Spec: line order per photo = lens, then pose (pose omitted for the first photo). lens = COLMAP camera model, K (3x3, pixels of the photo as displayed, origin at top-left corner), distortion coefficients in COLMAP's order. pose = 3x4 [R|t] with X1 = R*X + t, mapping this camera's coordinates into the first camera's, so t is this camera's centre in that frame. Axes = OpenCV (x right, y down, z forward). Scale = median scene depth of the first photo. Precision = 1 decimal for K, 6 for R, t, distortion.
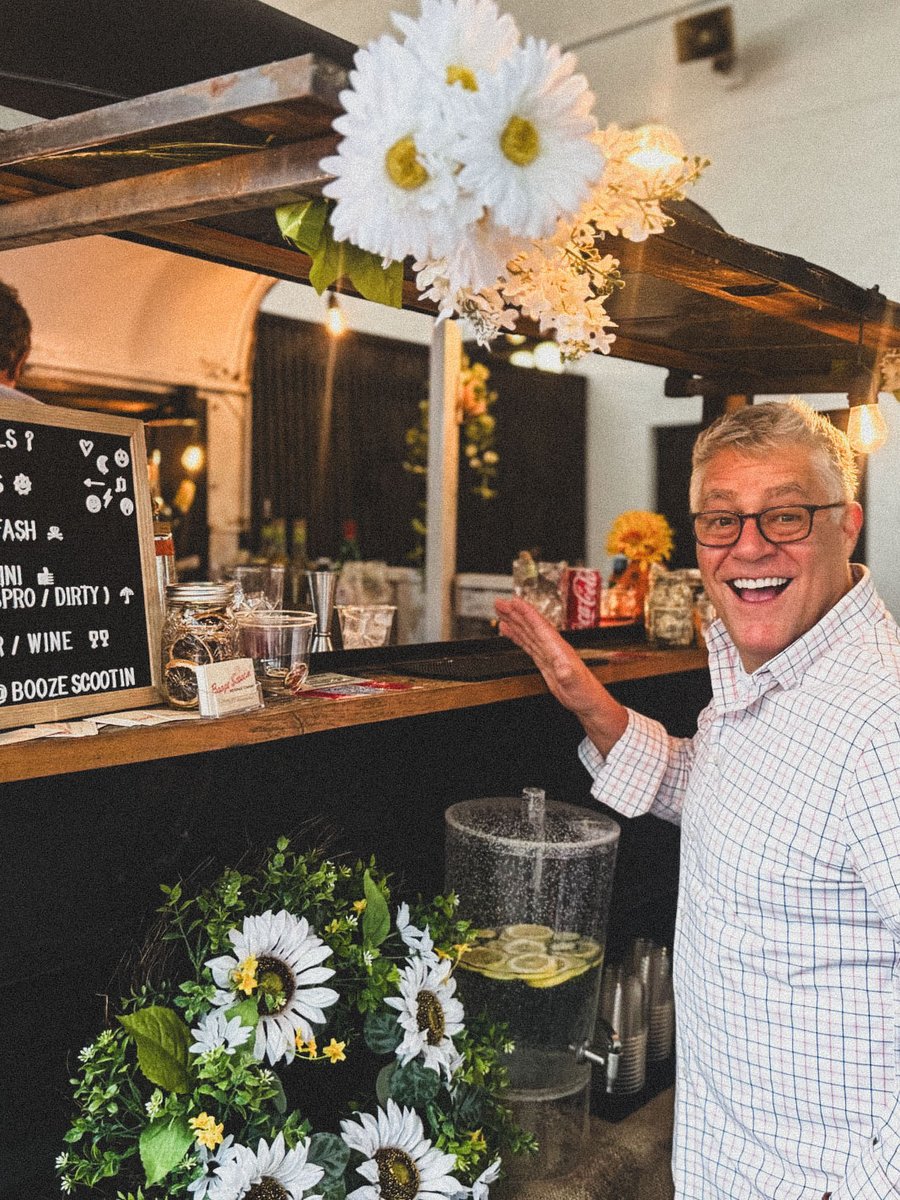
lens RADIAL K [[1337.0, 0, 450.9], [0, 1337.0, 507.7], [0, 0, 1]] dist [0.061618, -0.017387]
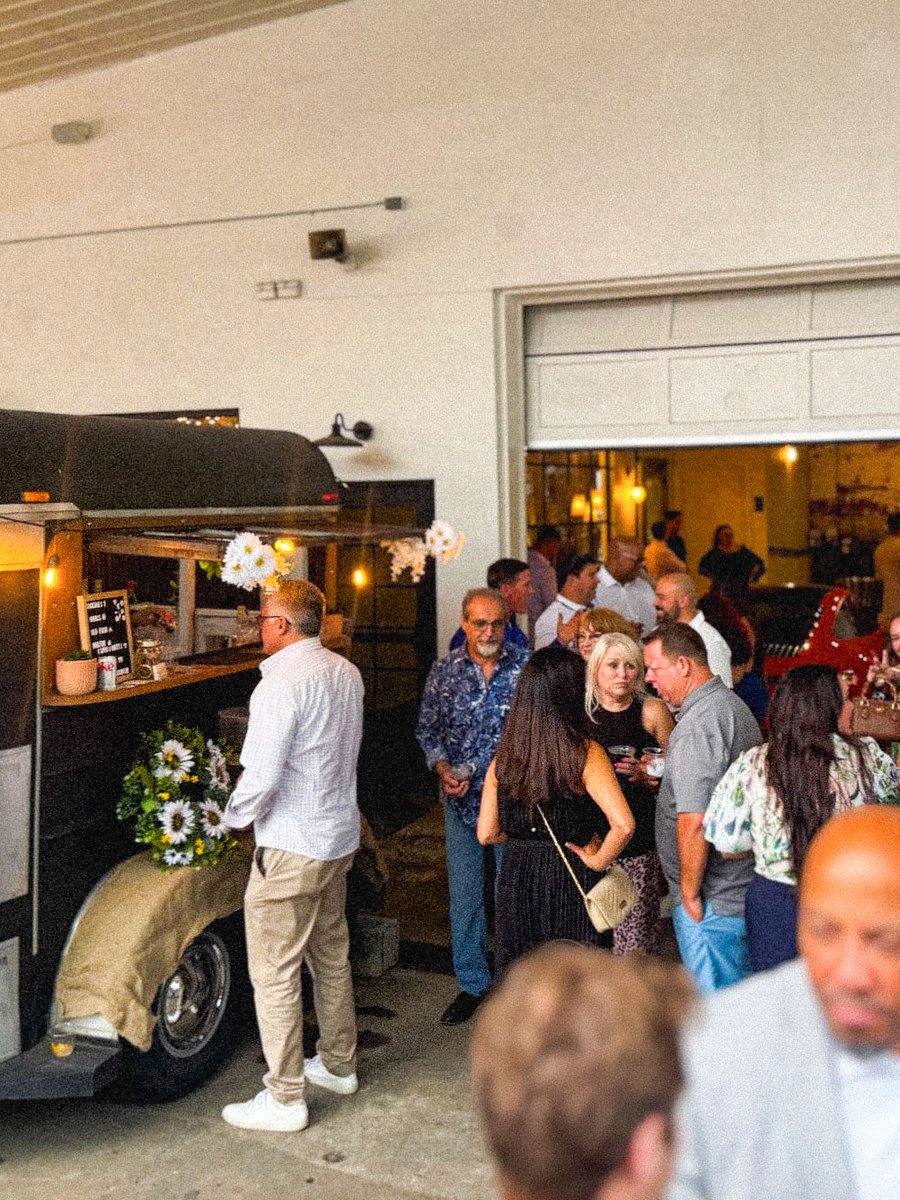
lens RADIAL K [[1337.0, 0, 450.9], [0, 1337.0, 507.7], [0, 0, 1]] dist [0.061618, -0.017387]
pose [[0.969948, -0.029104, 0.241567, -0.247450], [0.024403, 0.999450, 0.022432, -0.315544], [-0.242087, -0.015863, 0.970125, -2.295499]]
